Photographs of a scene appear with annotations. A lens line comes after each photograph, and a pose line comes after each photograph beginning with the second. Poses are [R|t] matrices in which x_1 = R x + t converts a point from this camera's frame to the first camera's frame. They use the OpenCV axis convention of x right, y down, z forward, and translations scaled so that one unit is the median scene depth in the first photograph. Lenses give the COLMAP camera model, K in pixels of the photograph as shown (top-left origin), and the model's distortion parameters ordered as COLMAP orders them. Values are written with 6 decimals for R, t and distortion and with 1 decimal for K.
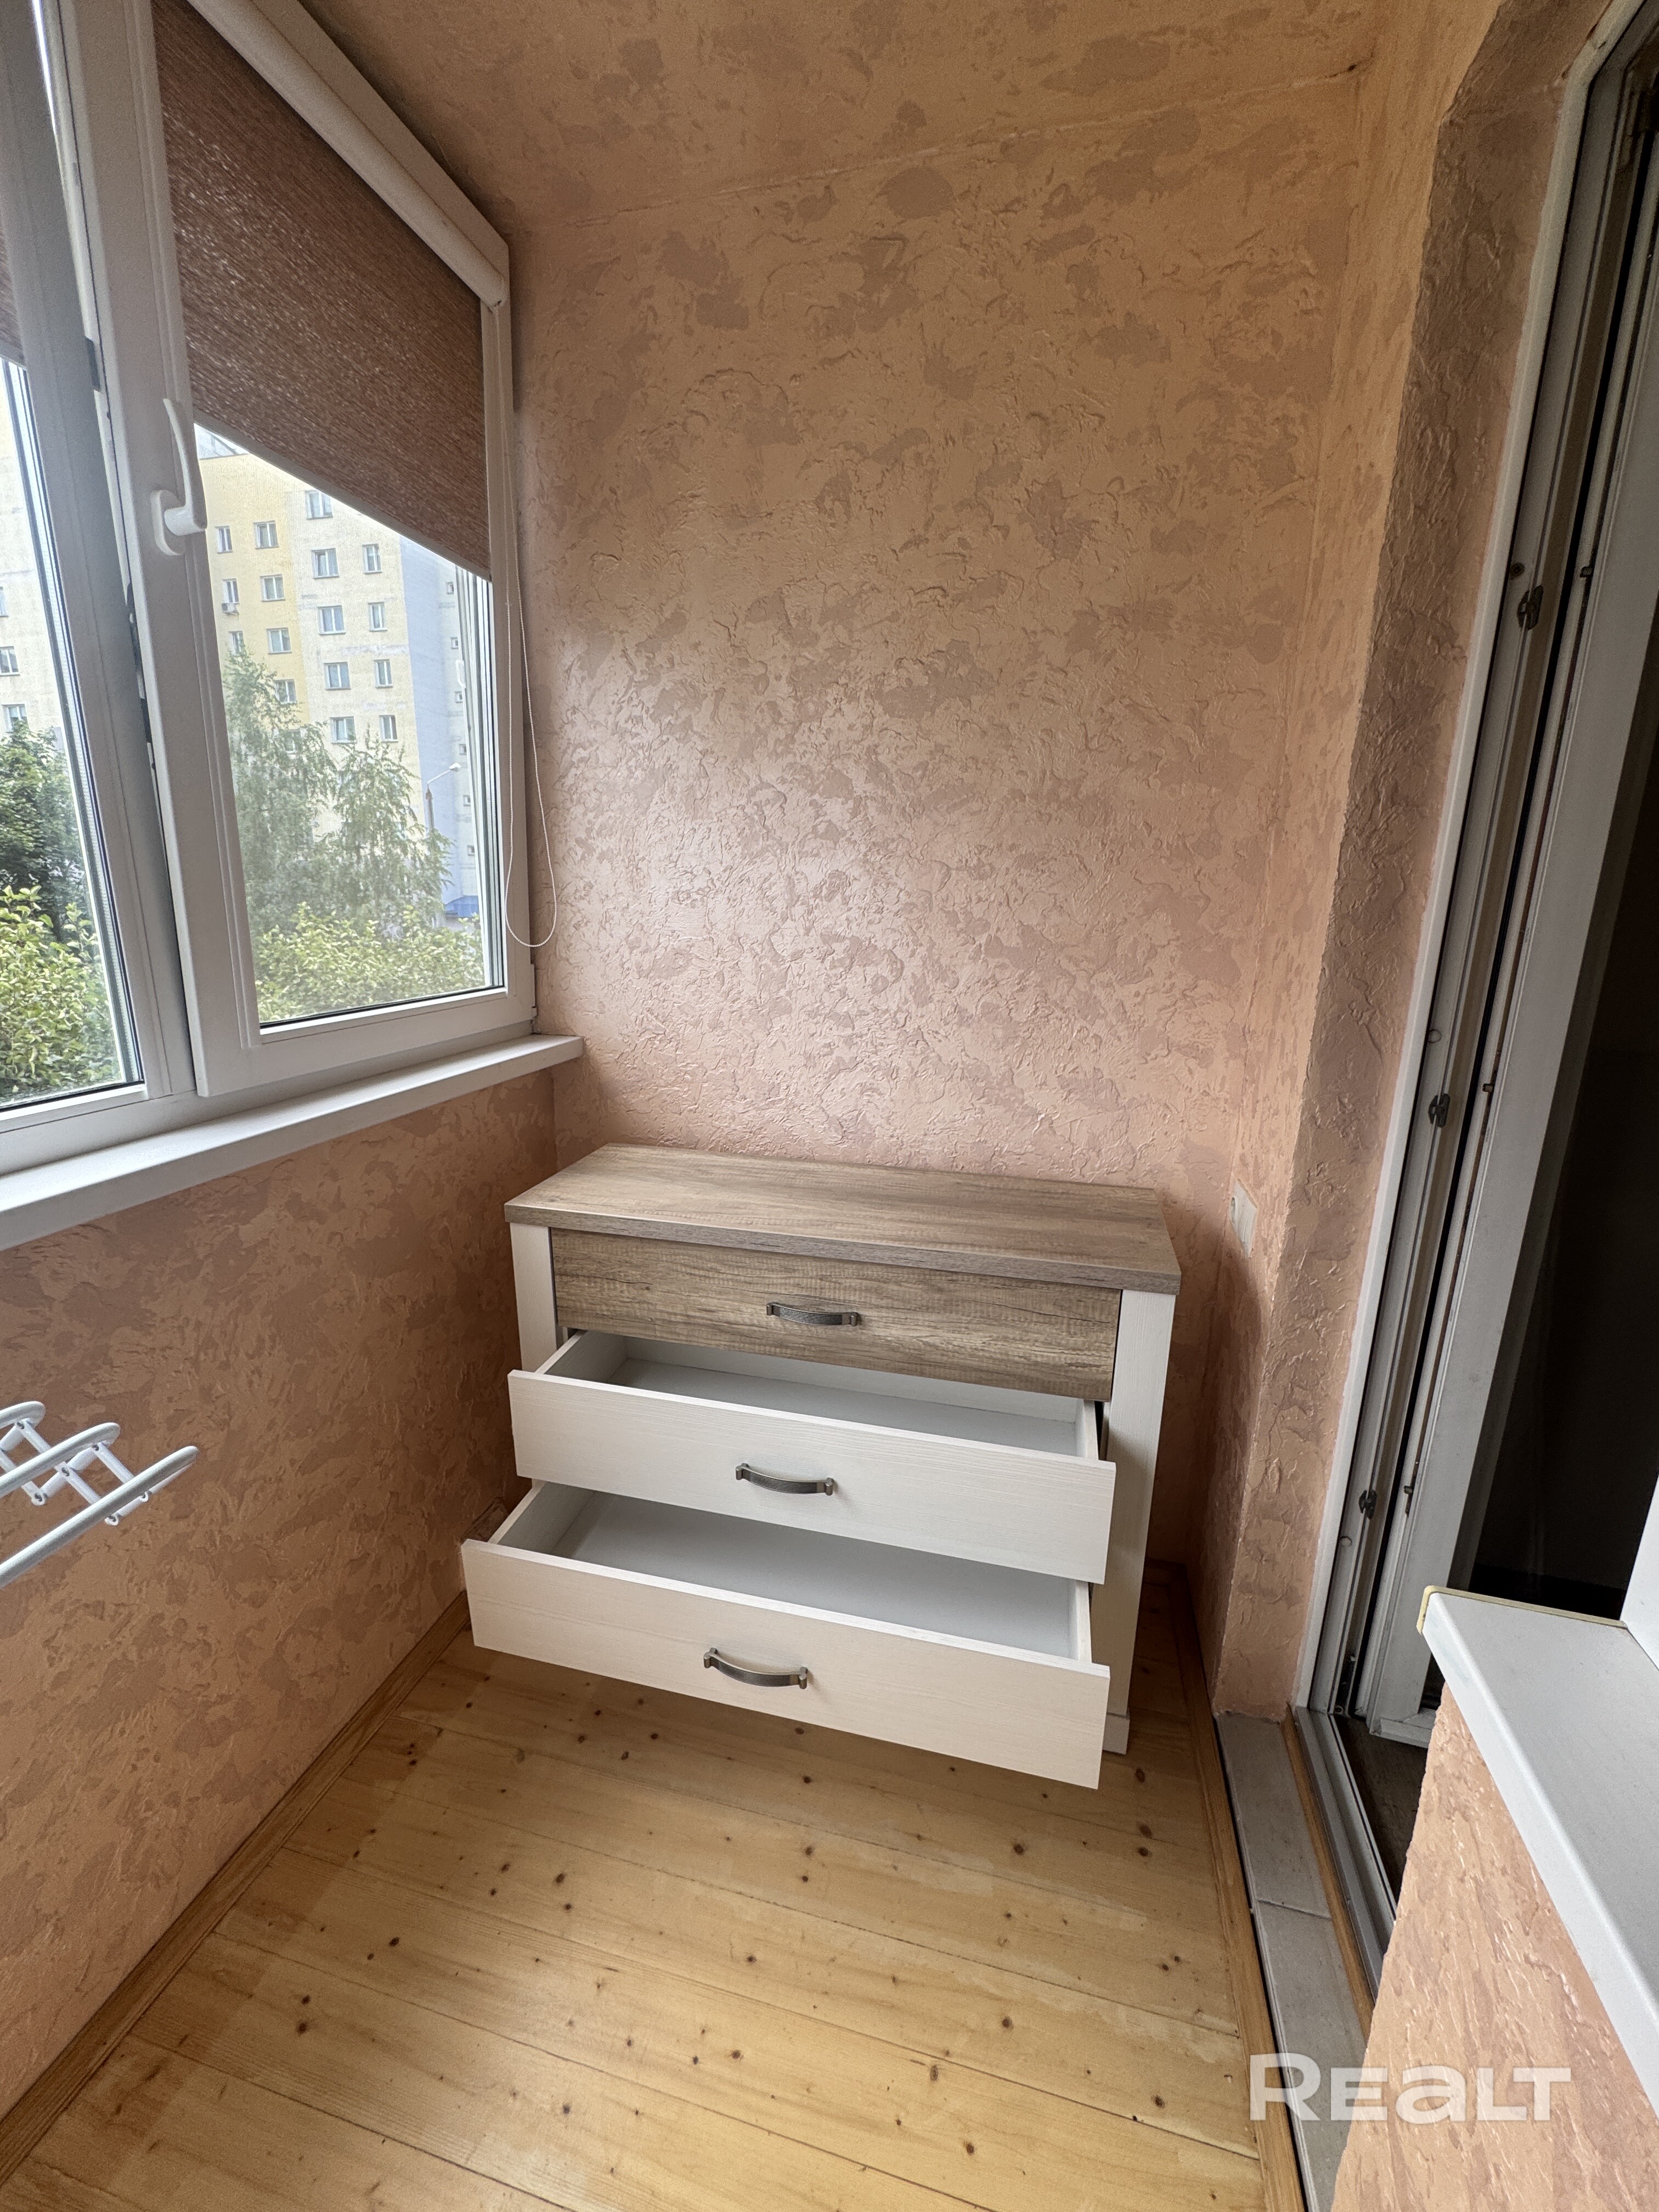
lens RADIAL K [[874.7, 0, 829.5], [0, 874.7, 1106.0], [0, 0, 1]] dist [-0.012537, -0.000097]
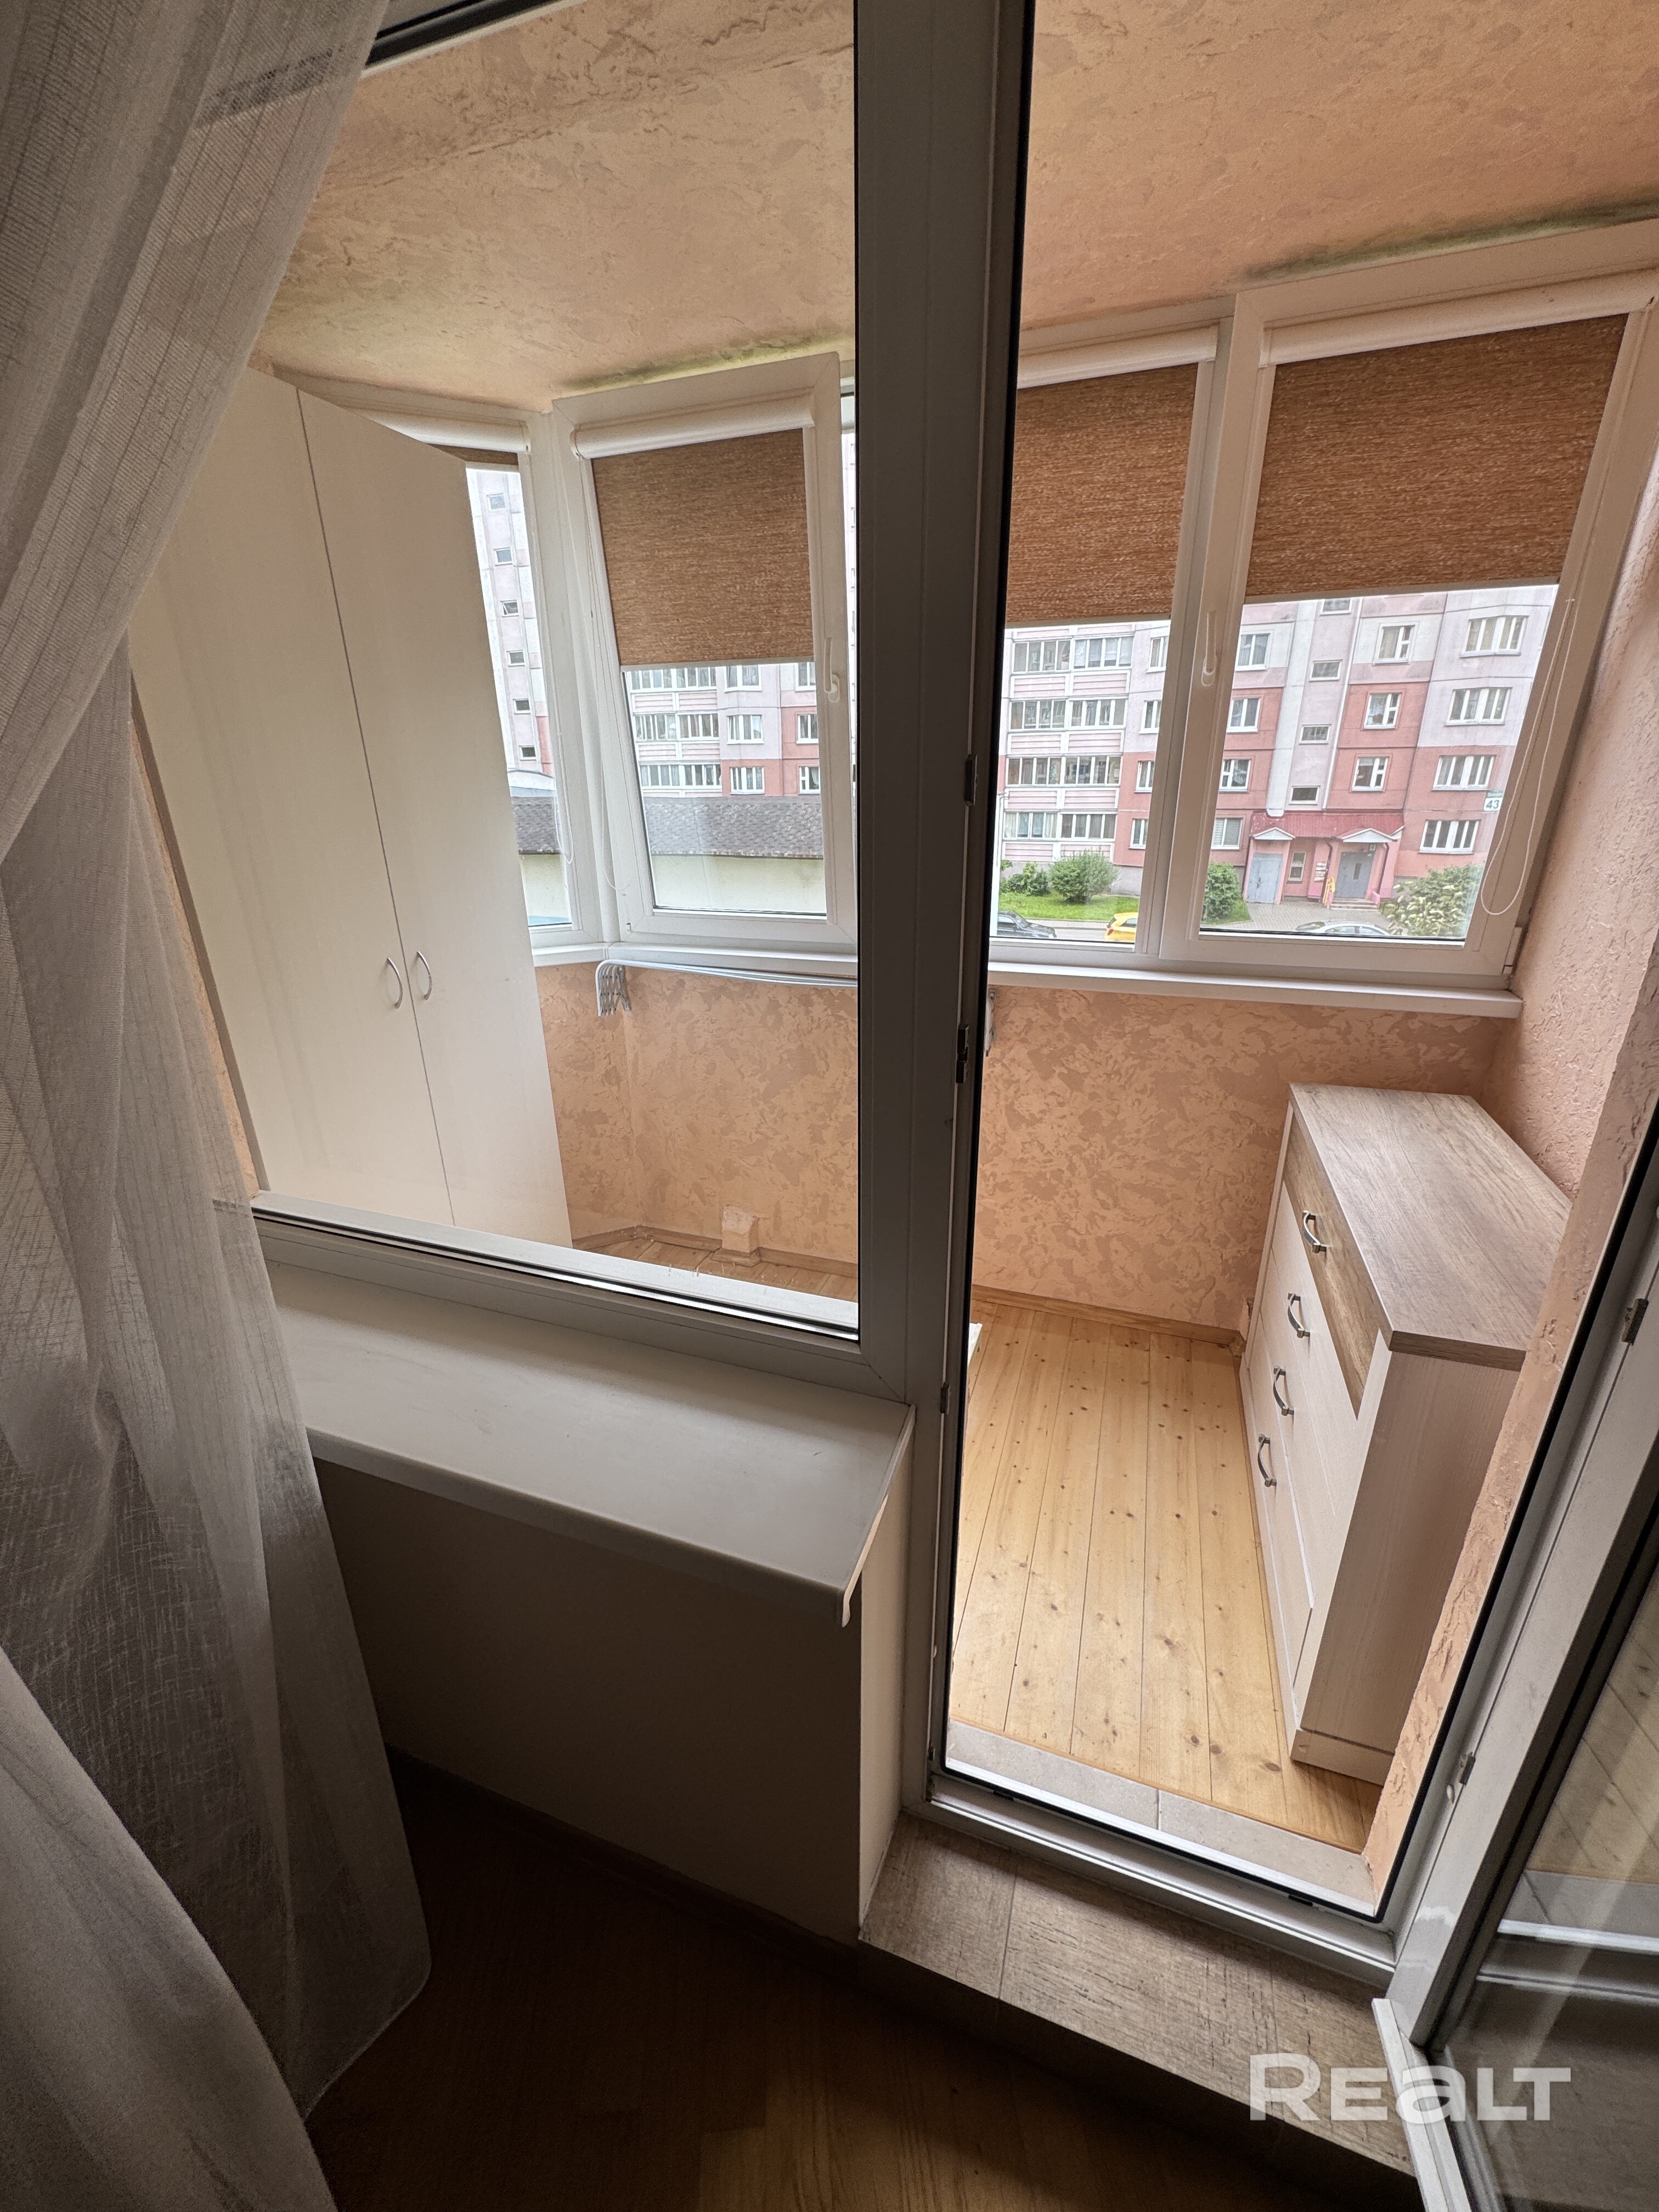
lens RADIAL K [[874.7, 0, 829.5], [0, 874.7, 1106.0], [0, 0, 1]] dist [-0.012537, -0.000097]
pose [[-0.088064, 0.346602, -0.933869, 1.084777], [-0.222468, 0.906988, 0.357604, -0.203124], [0.970955, 0.239248, -0.002765, 0.282615]]
